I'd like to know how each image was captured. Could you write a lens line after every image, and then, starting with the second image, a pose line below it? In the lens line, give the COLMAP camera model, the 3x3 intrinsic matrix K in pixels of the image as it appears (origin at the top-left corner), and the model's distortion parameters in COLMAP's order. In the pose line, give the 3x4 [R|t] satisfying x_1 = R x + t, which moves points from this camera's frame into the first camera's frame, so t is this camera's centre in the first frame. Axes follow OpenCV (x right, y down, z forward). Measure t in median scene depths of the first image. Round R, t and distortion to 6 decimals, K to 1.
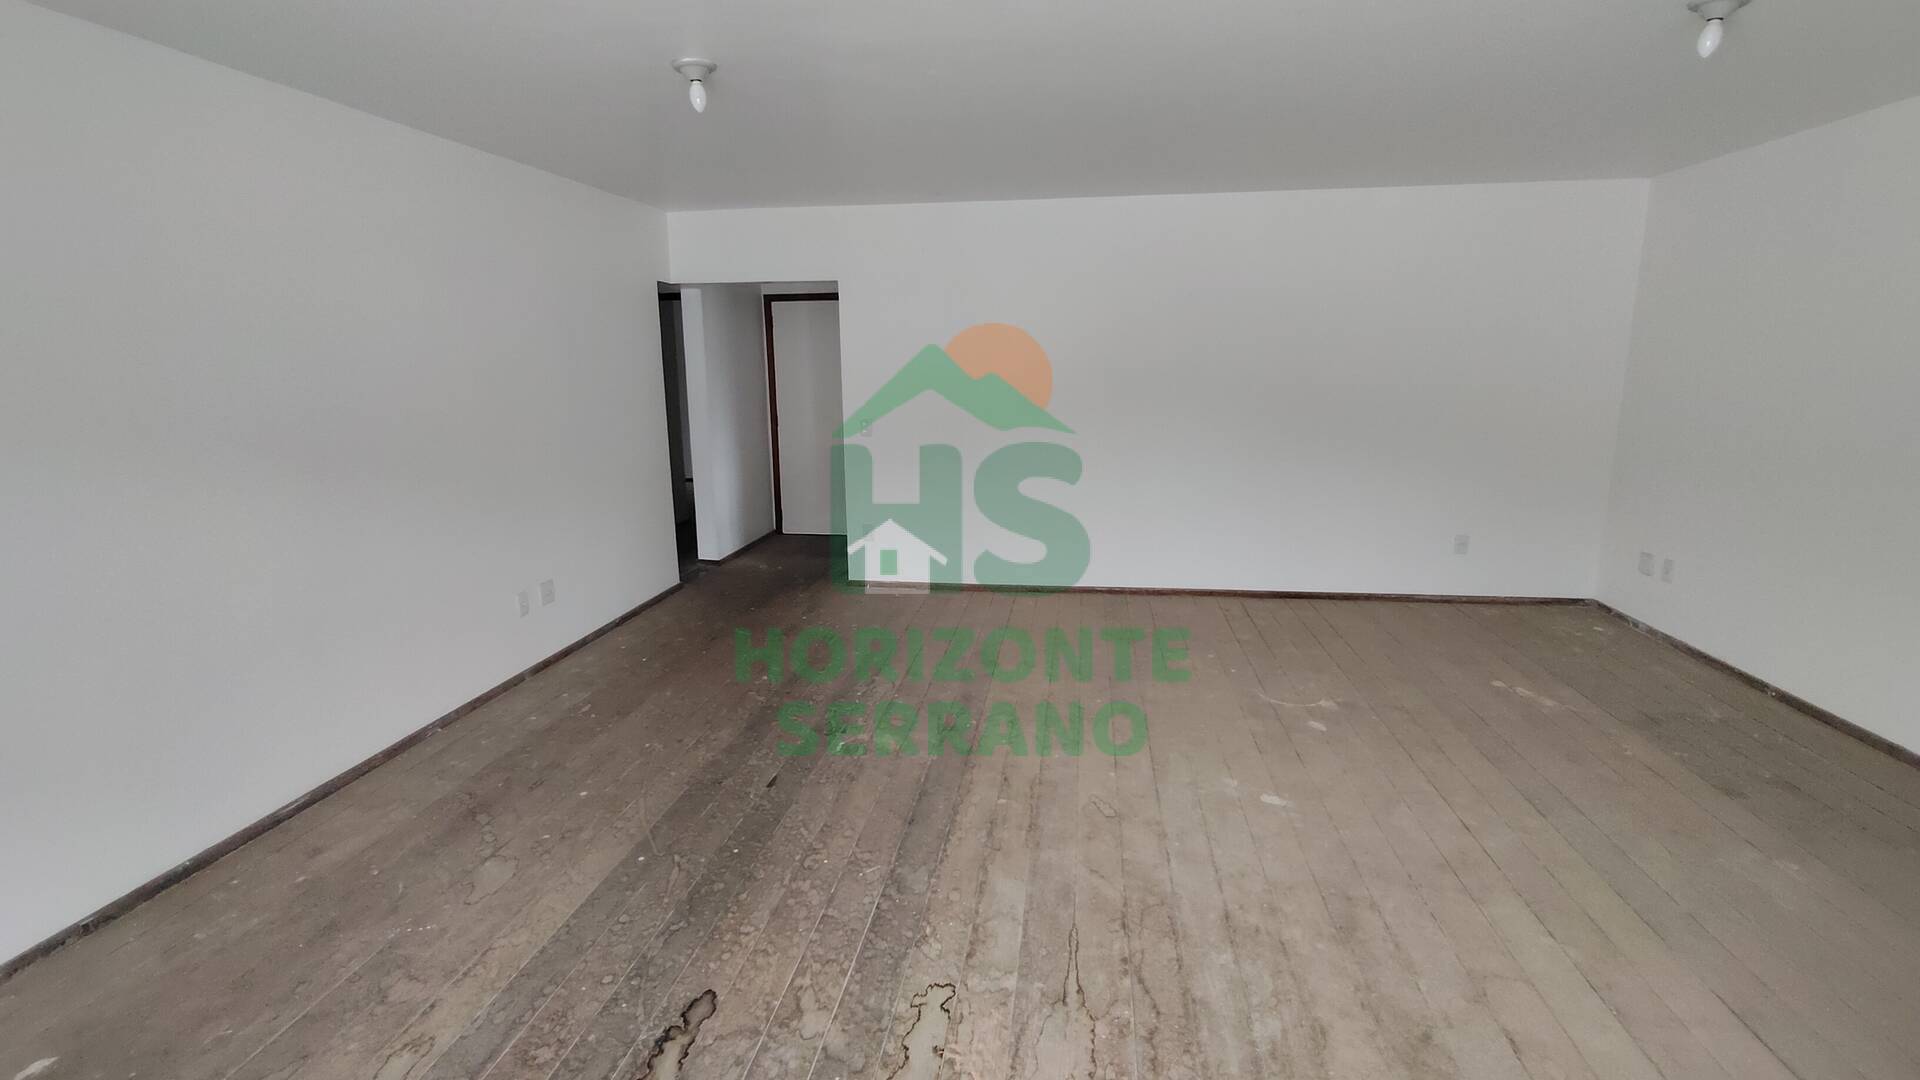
lens RADIAL K [[891.9, 0, 956.7], [0, 891.9, 550.0], [0, 0, 1]] dist [-0.005715, 0.000721]
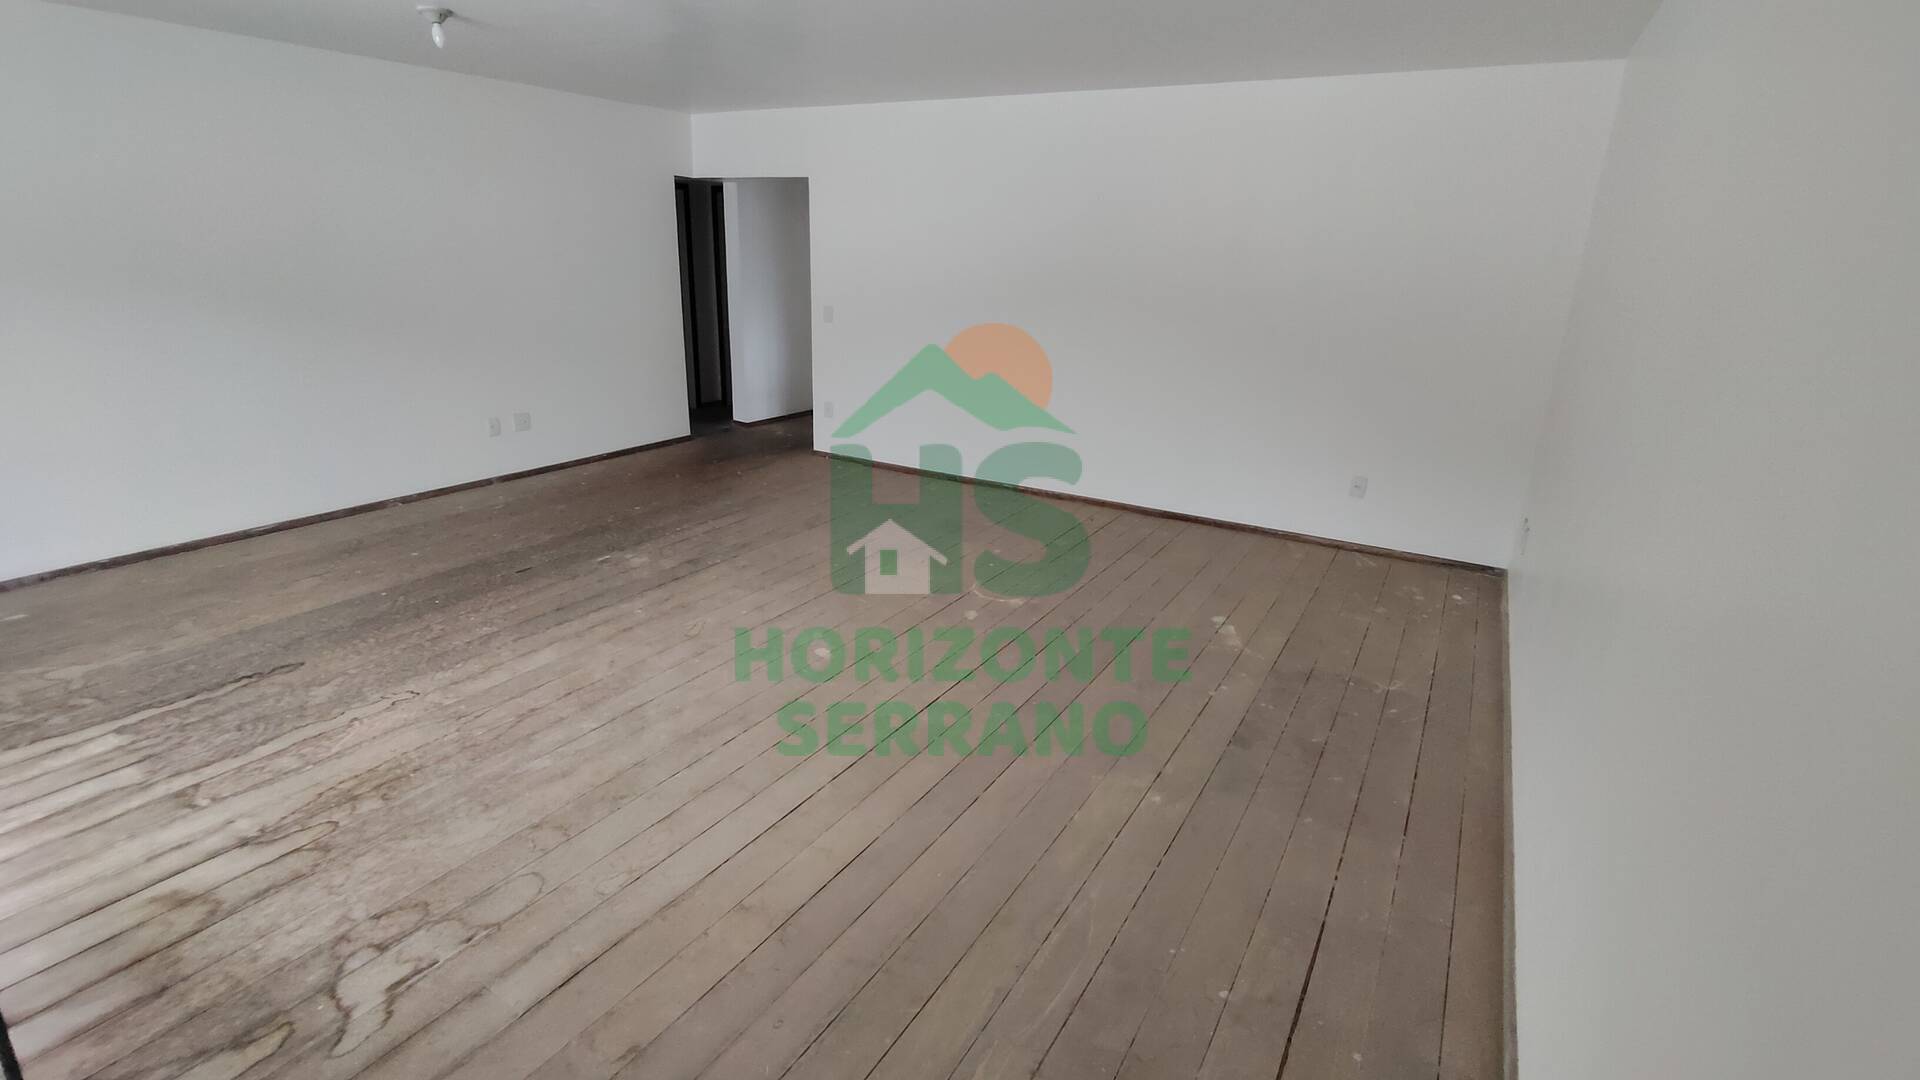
lens RADIAL K [[891.9, 0, 943.5], [0, 891.9, 541.0], [0, 0, 1]] dist [-0.005715, 0.000721]
pose [[0.921849, 0.156122, -0.354713, 0.784962], [-0.119984, 0.985272, 0.121833, -0.017180], [0.368509, -0.069752, 0.927004, 0.003972]]
